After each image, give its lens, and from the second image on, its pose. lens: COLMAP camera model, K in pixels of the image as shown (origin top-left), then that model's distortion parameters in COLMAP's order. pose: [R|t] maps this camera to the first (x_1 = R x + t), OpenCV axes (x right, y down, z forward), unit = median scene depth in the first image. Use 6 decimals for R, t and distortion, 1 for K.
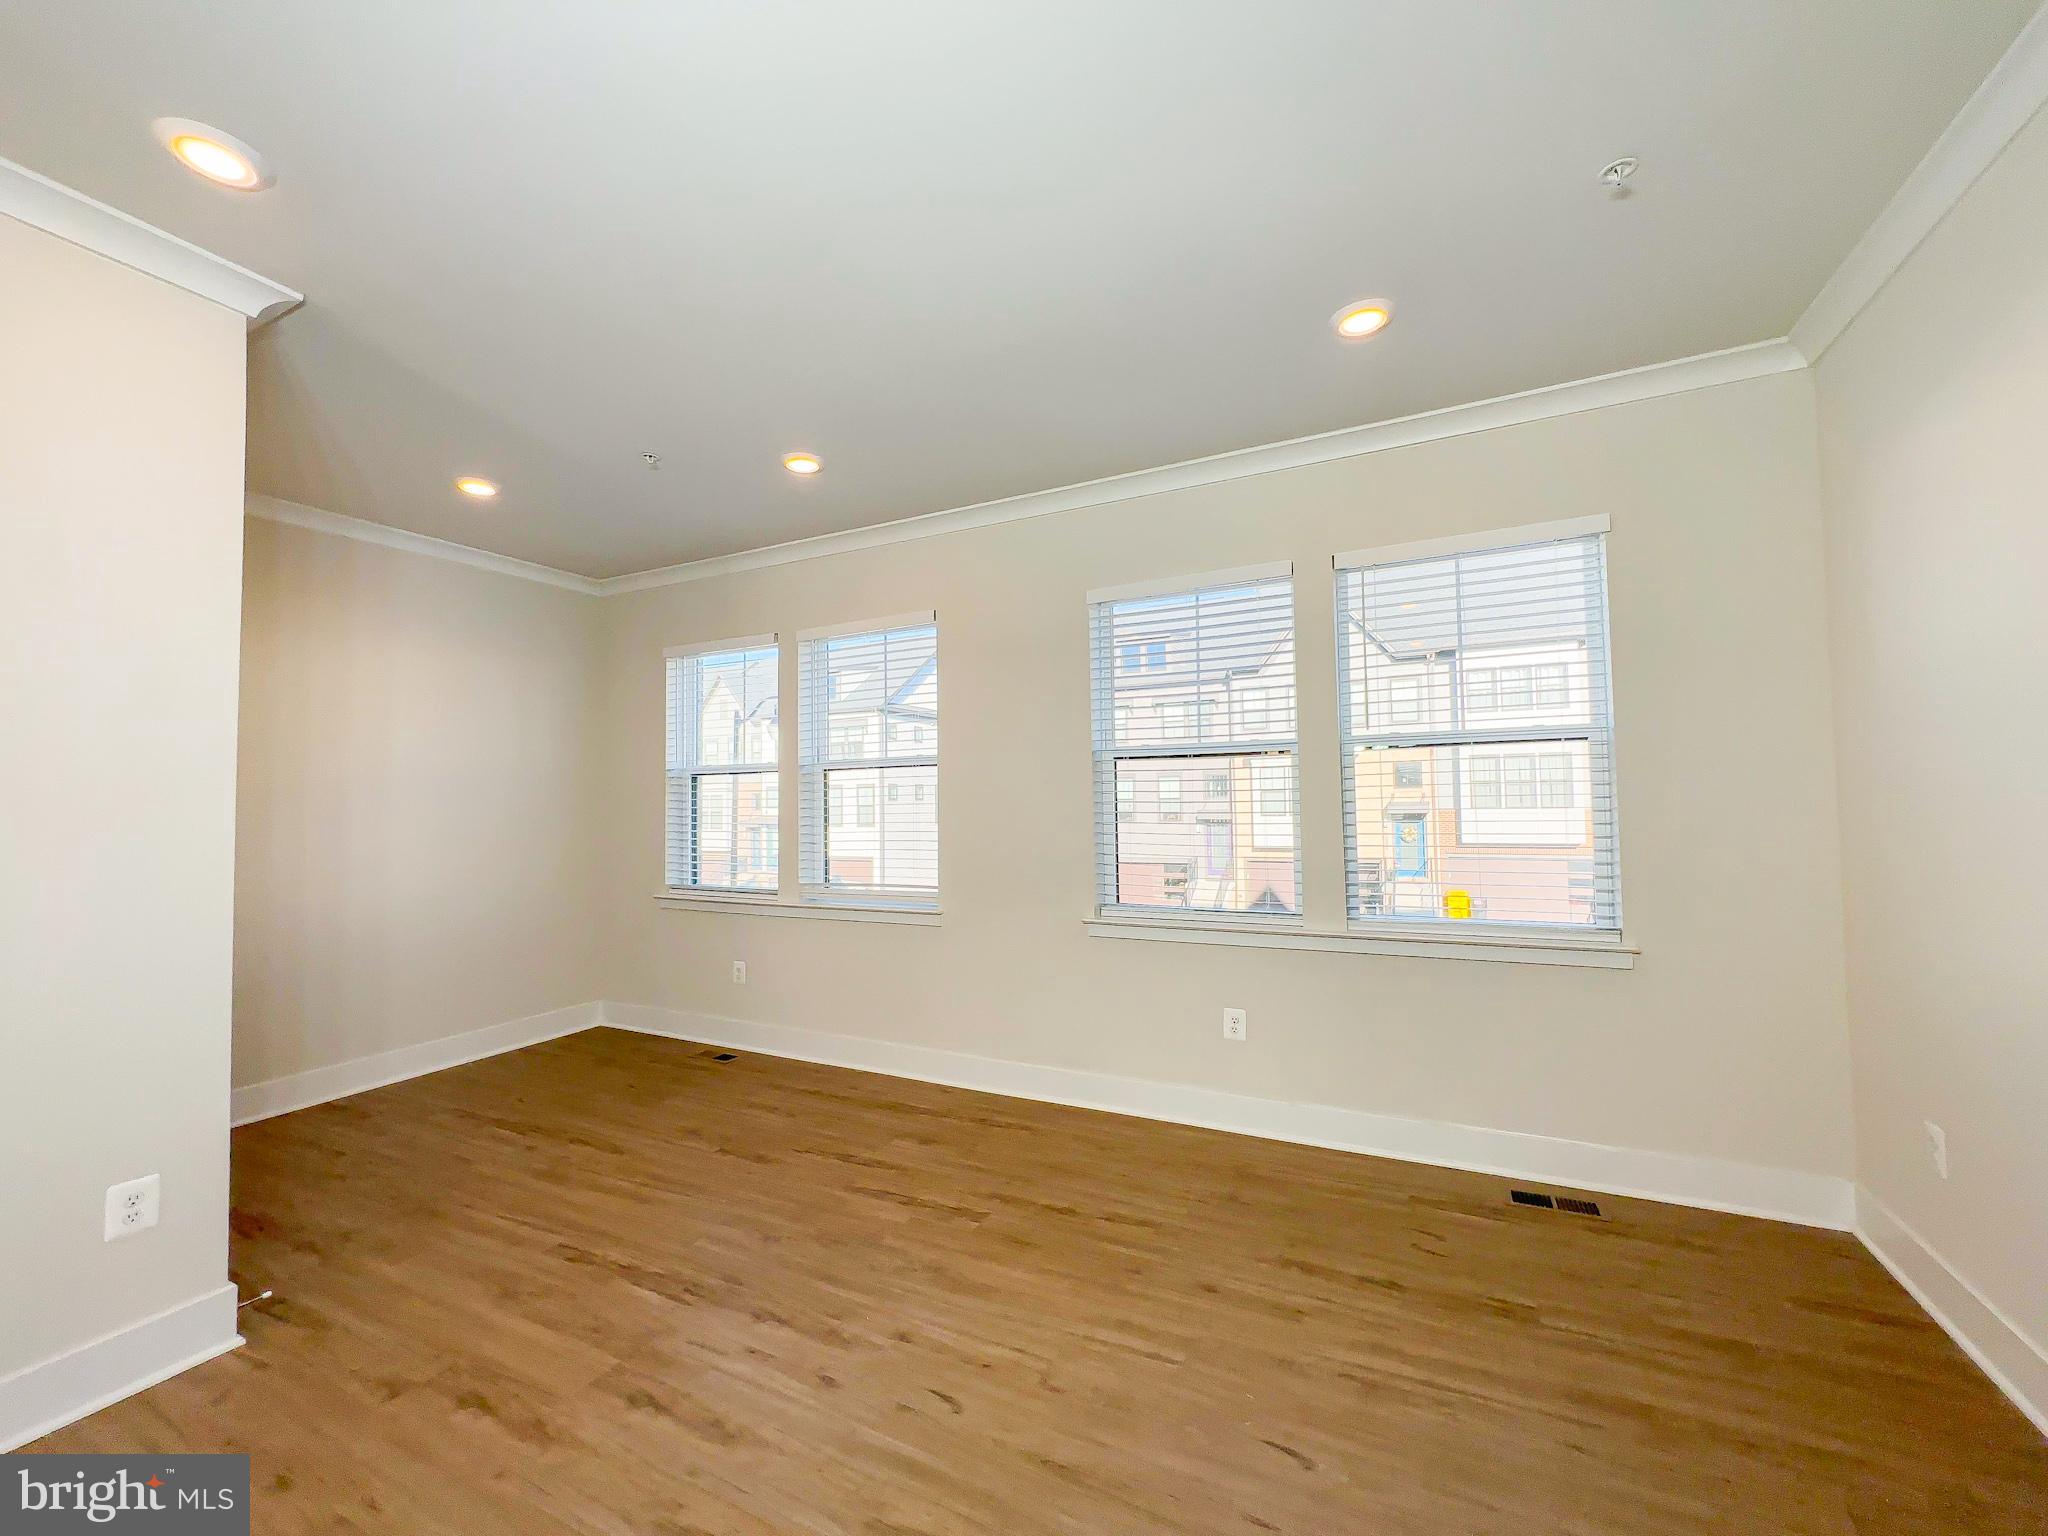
lens RADIAL K [[818.9, 0, 1023.4], [0, 818.9, 772.6], [0, 0, 1]] dist [-0.003519, 0.000714]
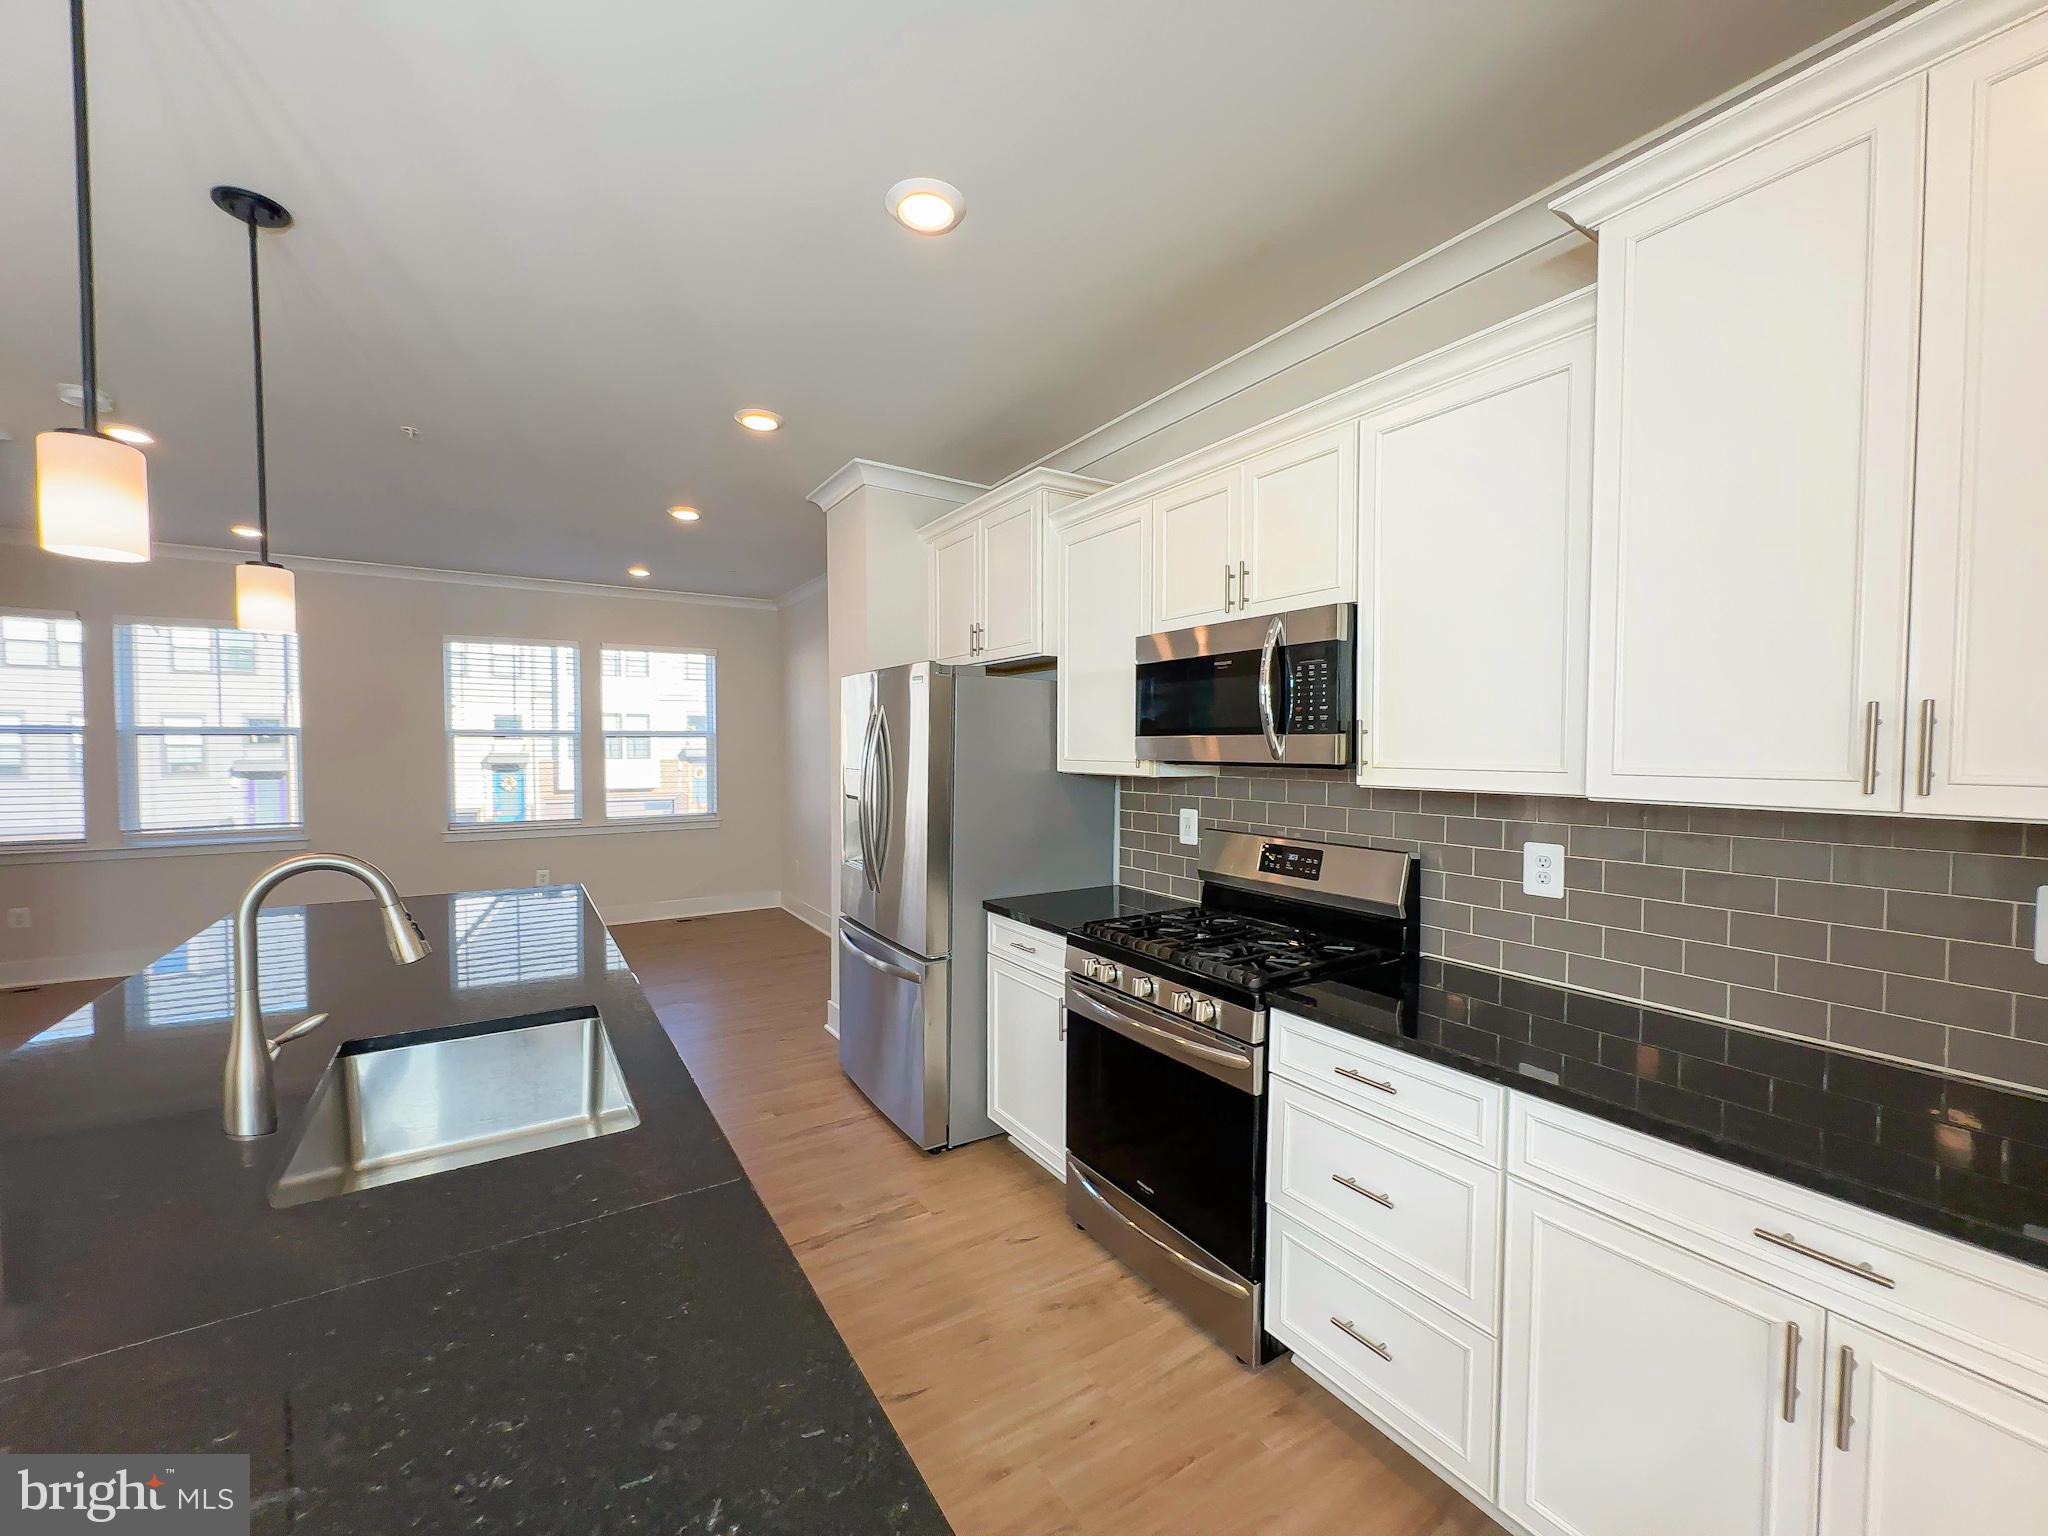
lens RADIAL K [[818.9, 0, 1023.4], [0, 818.9, 772.6], [0, 0, 1]] dist [-0.003519, 0.000714]
pose [[0.511027, -0.014612, 0.859441, -1.107938], [-0.039704, 0.998387, 0.040583, -0.085012], [-0.858647, -0.054862, 0.509622, -1.274509]]
